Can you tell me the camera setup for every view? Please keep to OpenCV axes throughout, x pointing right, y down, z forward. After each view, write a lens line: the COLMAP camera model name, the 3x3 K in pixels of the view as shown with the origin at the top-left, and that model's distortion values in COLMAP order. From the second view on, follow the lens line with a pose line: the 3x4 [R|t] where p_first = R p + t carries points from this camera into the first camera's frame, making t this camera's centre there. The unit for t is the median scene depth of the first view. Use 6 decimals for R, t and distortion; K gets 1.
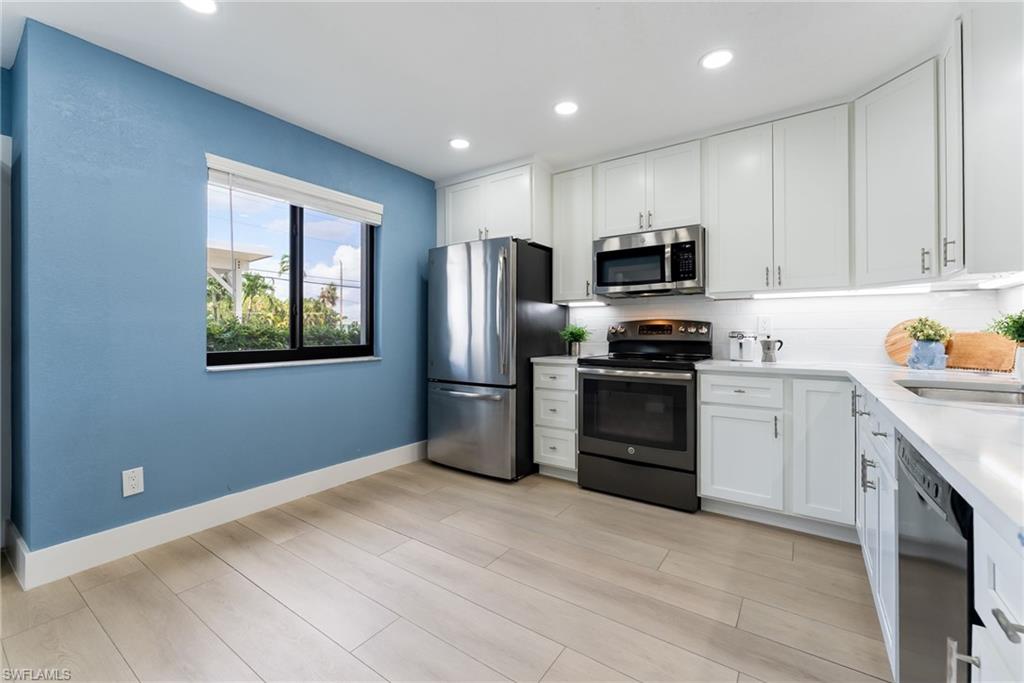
lens RADIAL K [[427.1, 0, 498.6], [0, 427.1, 330.8], [0, 0, 1]] dist [-0.002164, -0.000804]
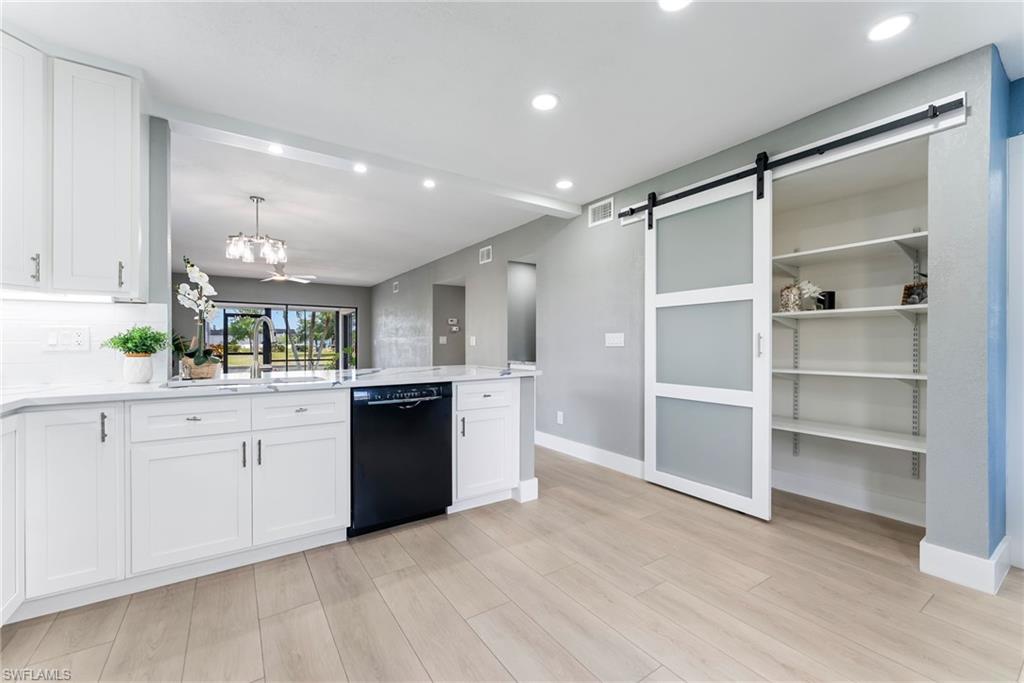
lens RADIAL K [[414.7, 0, 503.3], [0, 414.7, 346.6], [0, 0, 1]] dist [0.004838, -0.000824]
pose [[-0.931574, -0.001001, 0.363550, -0.175386], [0.001418, 0.999979, 0.006389, -0.000007], [-0.363549, 0.006467, -0.931553, 1.021150]]
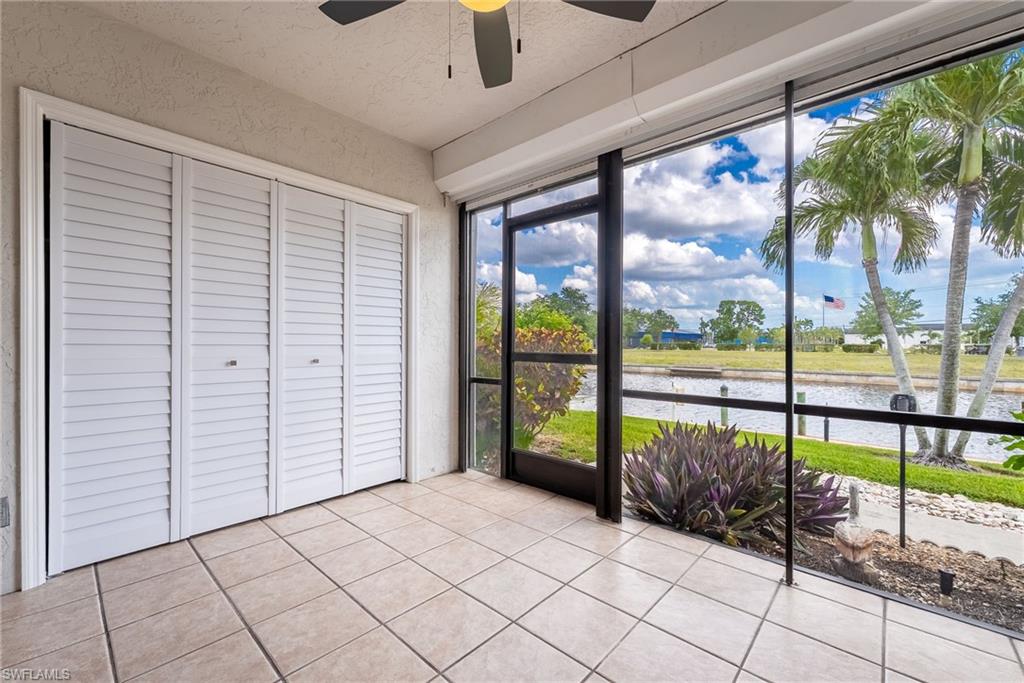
lens RADIAL K [[414.7, 0, 515.8], [0, 414.7, 344.5], [0, 0, 1]] dist [0.004838, -0.000824]
pose [[0.105345, 0.002331, 0.994433, 2.494696], [0.003136, 0.999992, -0.002676, 0.058981], [-0.994431, 0.003401, 0.105337, -1.782486]]
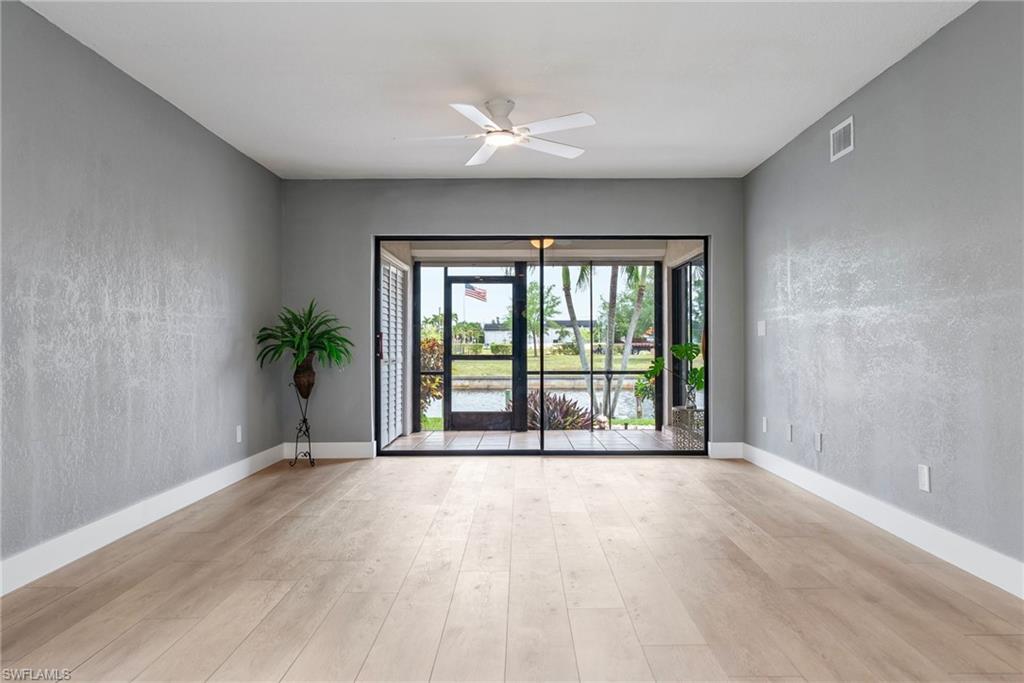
lens RADIAL K [[690.4, 0, 529.3], [0, 690.4, 330.2], [0, 0, 1]] dist [-0.001912, -0.003934]
pose [[-0.593528, 0.018618, 0.804598, 0.822799], [0.005372, 0.999802, -0.019172, 0.027200], [-0.804795, -0.007056, -0.593510, -0.037432]]
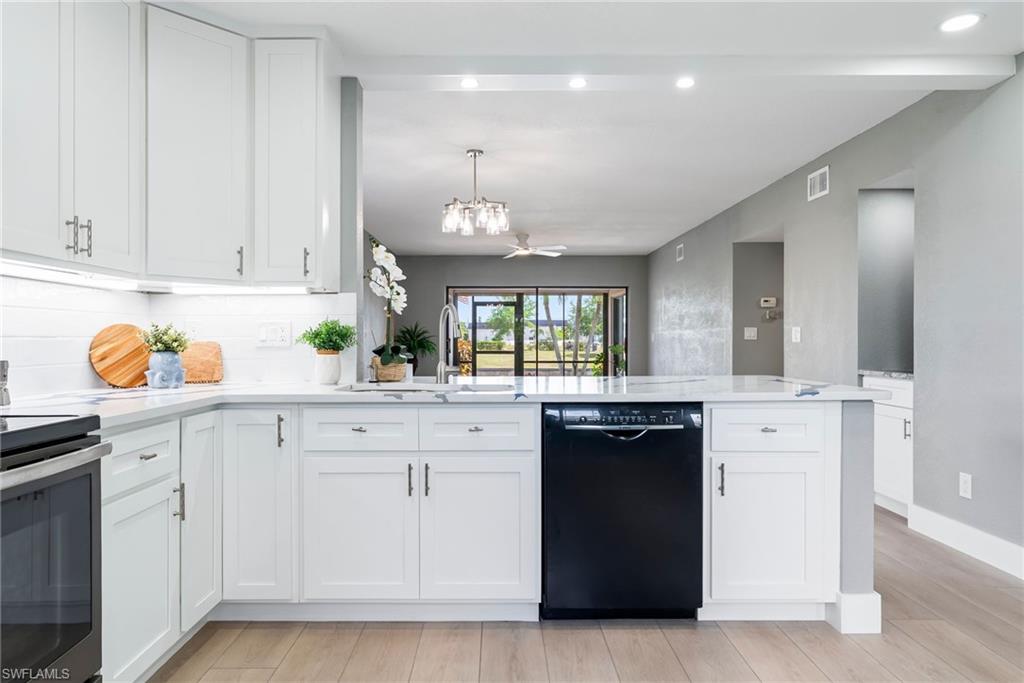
lens RADIAL K [[619.0, 0, 496.7], [0, 619.0, 344.8], [0, 0, 1]] dist [0.003036, -0.001480]
pose [[-0.579098, -0.005491, 0.815239, -0.247227], [0.001175, 0.999971, 0.007569, 0.000211], [-0.815257, 0.005341, -0.579075, 0.912092]]
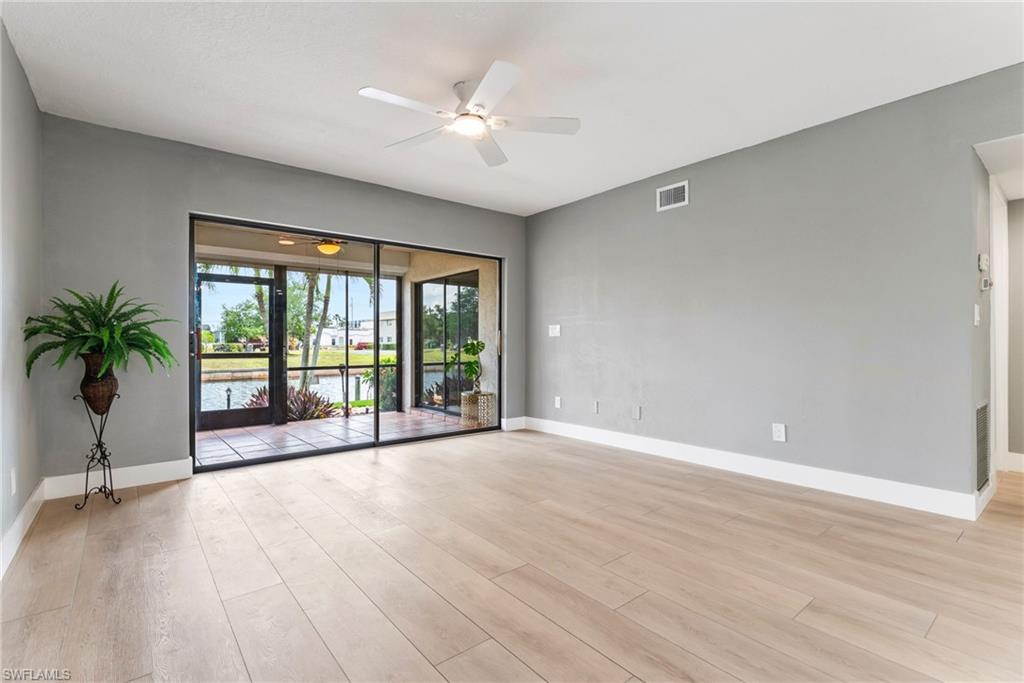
lens RADIAL K [[467.2, 0, 504.5], [0, 467.2, 341.7], [0, 0, 1]] dist [0.002944, -0.001449]
pose [[-0.963810, 0.004194, 0.266555, 1.723561], [0.004423, 0.999990, 0.000259, 0.028881], [-0.266552, 0.001429, -0.963820, 0.035869]]
